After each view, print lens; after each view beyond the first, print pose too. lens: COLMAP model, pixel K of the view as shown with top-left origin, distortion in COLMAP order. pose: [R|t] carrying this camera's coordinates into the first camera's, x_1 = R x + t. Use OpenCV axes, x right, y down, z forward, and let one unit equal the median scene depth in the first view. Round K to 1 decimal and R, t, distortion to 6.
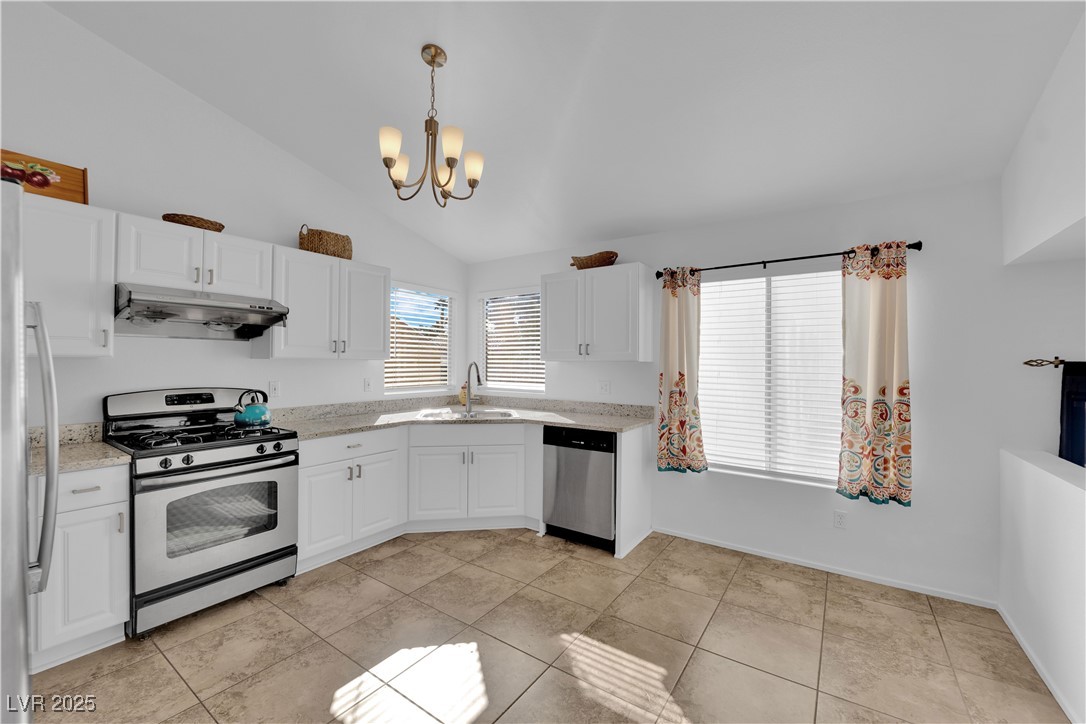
lens RADIAL K [[435.4, 0, 542.3], [0, 435.4, 360.9], [0, 0, 1]] dist [-0.014932, -0.001561]
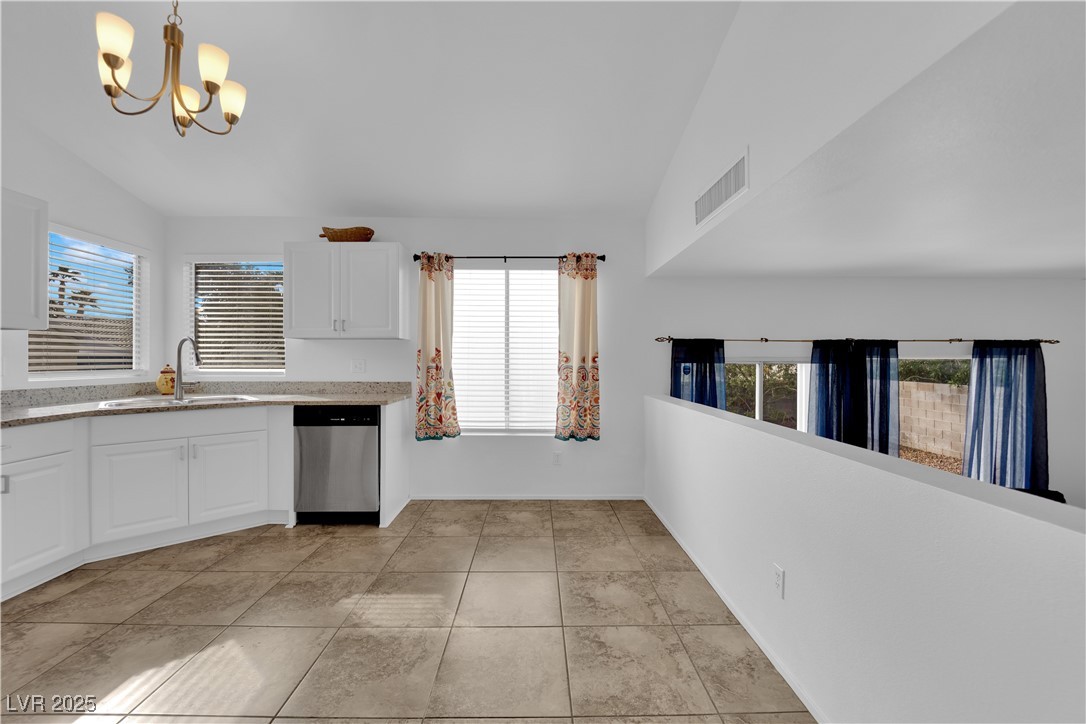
lens RADIAL K [[435.4, 0, 543.2], [0, 435.4, 361.7], [0, 0, 1]] dist [-0.014932, -0.001561]
pose [[0.810704, -0.007972, 0.585402, -0.133162], [0.002047, 0.999940, 0.010782, 0.059492], [-0.585453, -0.007543, 0.810671, -0.060077]]
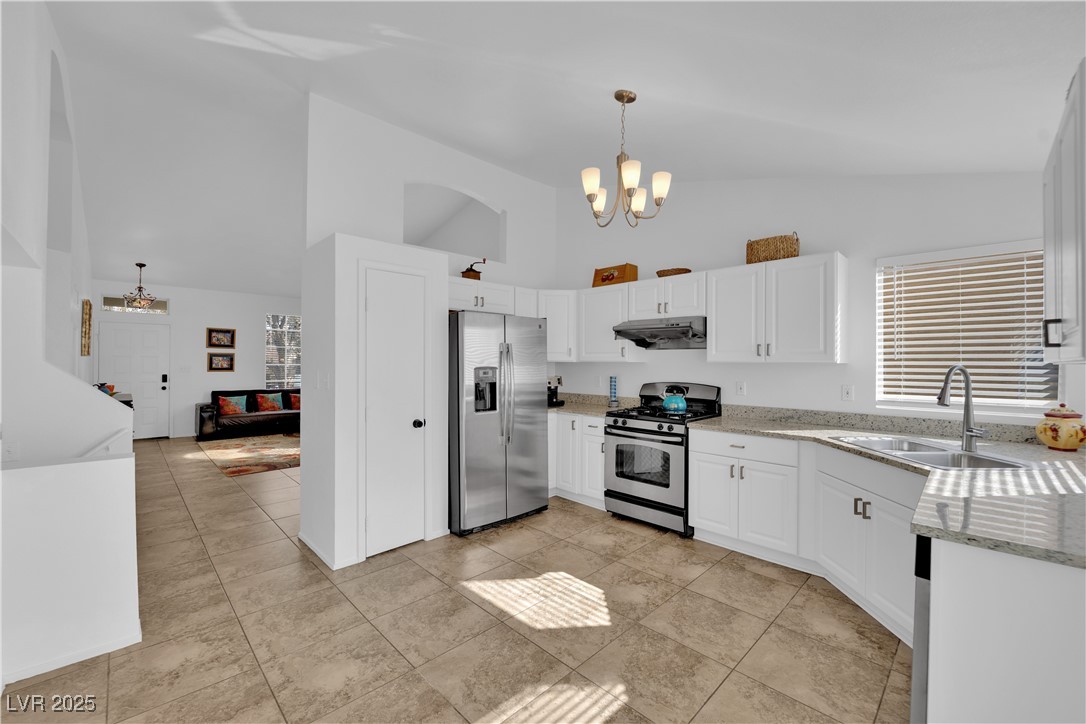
lens RADIAL K [[435.4, 0, 542.0], [0, 435.4, 362.9], [0, 0, 1]] dist [-0.014932, -0.001561]
pose [[-0.190982, -0.006961, -0.981569, 0.749989], [-0.004263, 0.999971, -0.006263, 0.006768], [0.981584, 0.002988, -0.191006, 0.829478]]
